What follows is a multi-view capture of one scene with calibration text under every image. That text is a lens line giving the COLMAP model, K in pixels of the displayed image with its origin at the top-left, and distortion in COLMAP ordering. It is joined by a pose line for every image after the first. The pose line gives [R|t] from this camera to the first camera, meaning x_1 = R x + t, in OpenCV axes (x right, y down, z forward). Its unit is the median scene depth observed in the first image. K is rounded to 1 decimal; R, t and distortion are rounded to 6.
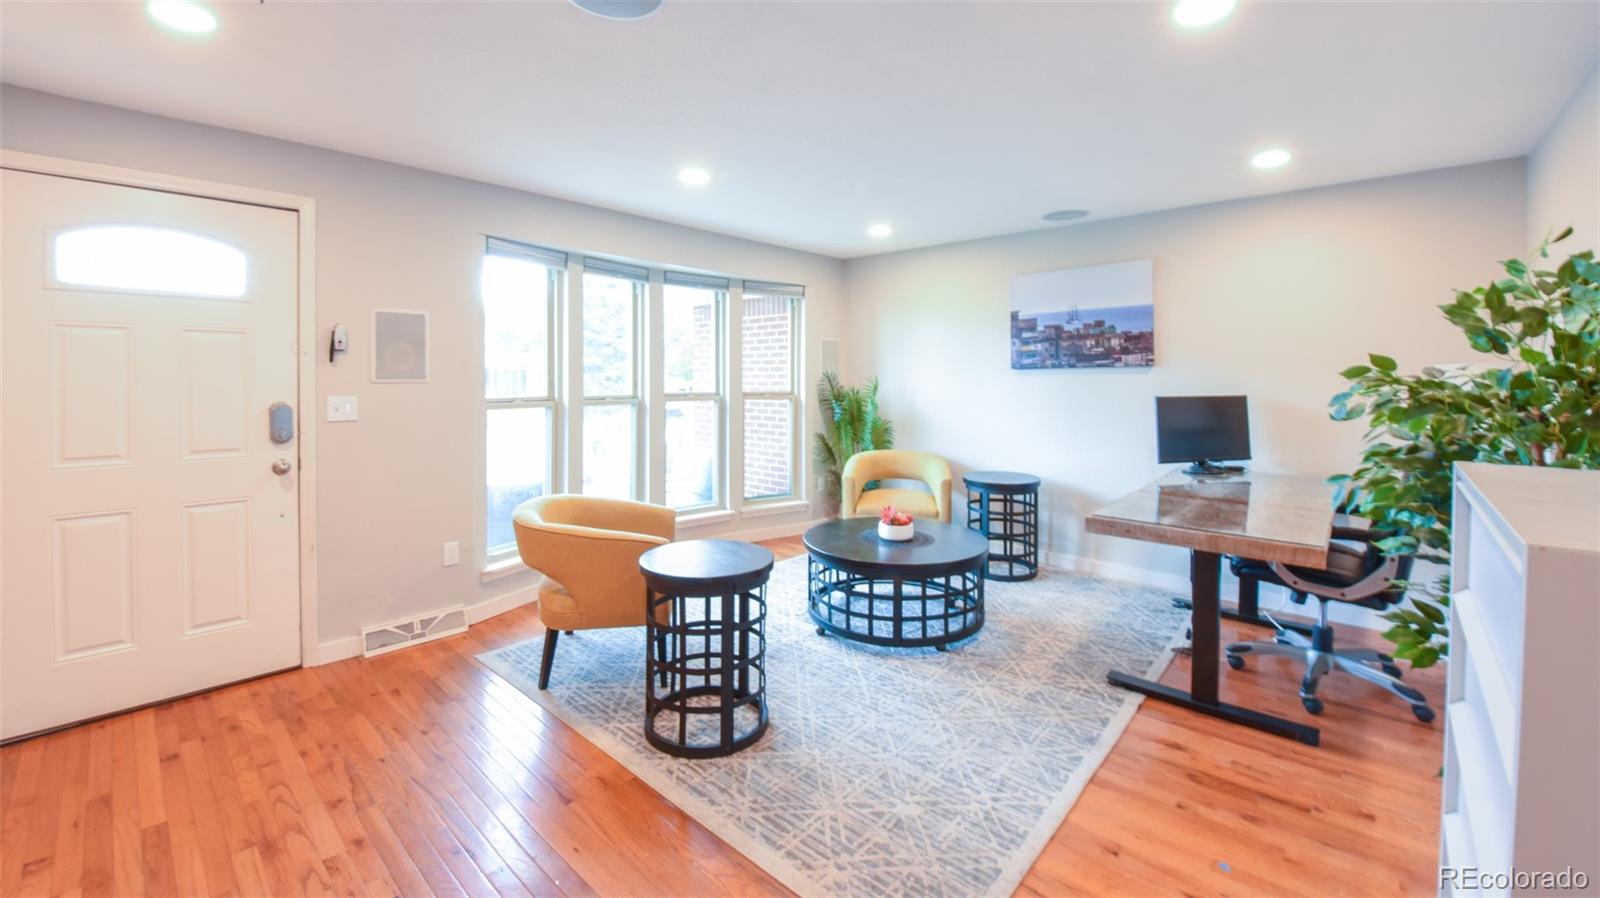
lens RADIAL K [[635.9, 0, 800.3], [0, 635.9, 441.5], [0, 0, 1]] dist [-0.015274, -0.000035]
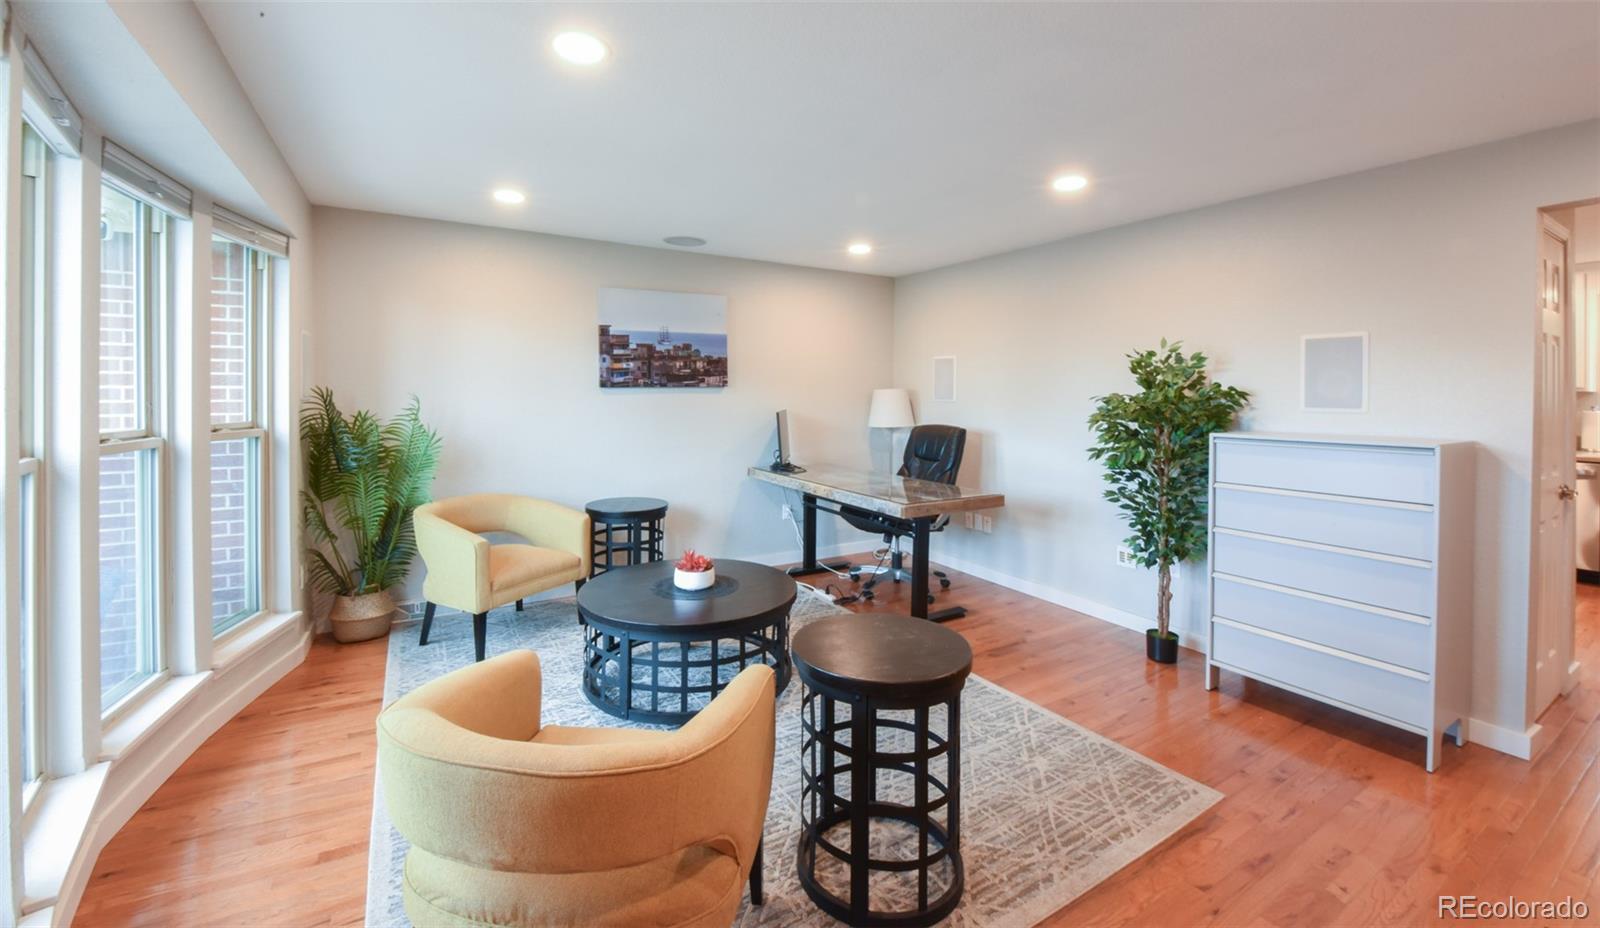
lens RADIAL K [[644.2, 0, 803.5], [0, 644.2, 422.1], [0, 0, 1]] dist [-0.000326, -0.000034]
pose [[0.272171, -0.042863, 0.961294, -0.536391], [0.088936, 0.995852, 0.019224, -0.060577], [-0.958130, 0.080262, 0.274855, 0.510460]]
